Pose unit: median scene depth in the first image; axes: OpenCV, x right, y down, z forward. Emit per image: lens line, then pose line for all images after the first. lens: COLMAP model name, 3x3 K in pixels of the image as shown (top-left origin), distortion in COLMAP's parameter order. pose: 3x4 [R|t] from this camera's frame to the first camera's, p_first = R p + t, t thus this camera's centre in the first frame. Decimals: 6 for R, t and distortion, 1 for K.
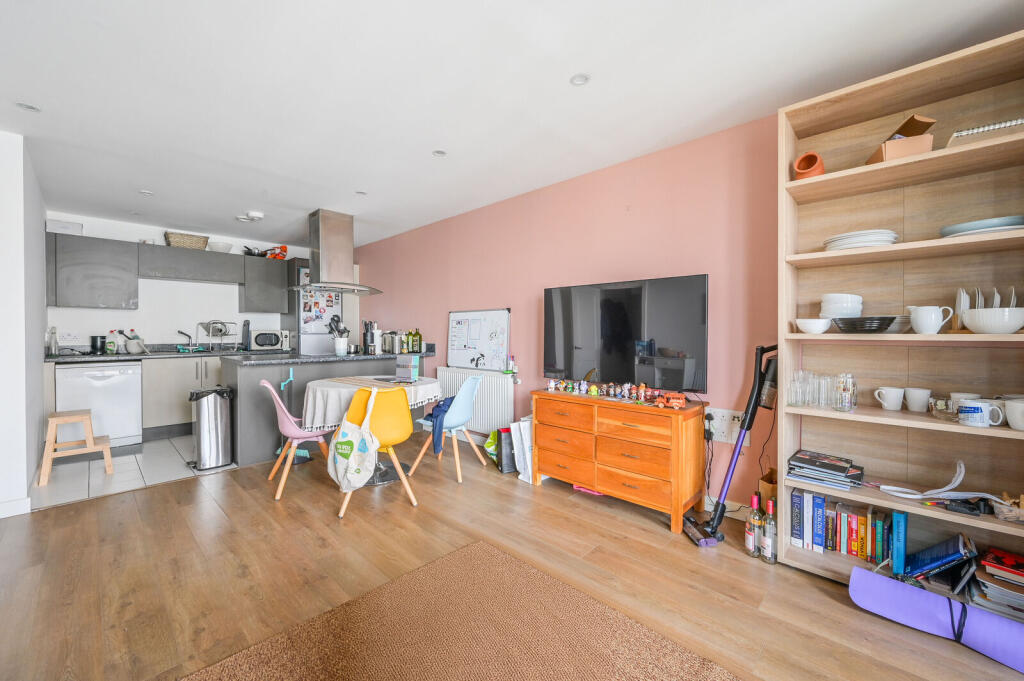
lens RADIAL K [[409.4, 0, 507.0], [0, 409.4, 336.4], [0, 0, 1]] dist [-0.002076, -0.000222]
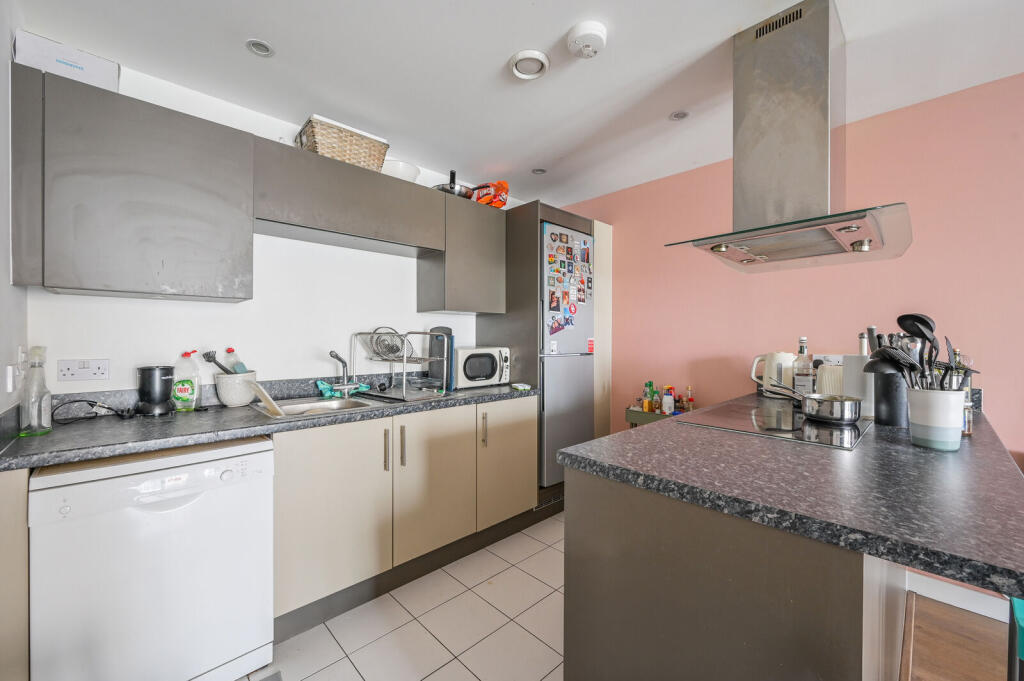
lens RADIAL K [[409.4, 0, 517.1], [0, 409.4, 340.9], [0, 0, 1]] dist [-0.002076, -0.000222]
pose [[0.999688, 0.005488, -0.024376, -0.610459], [-0.005511, 0.999984, -0.000865, -0.026469], [0.024370, 0.000999, 0.999702, 0.583410]]
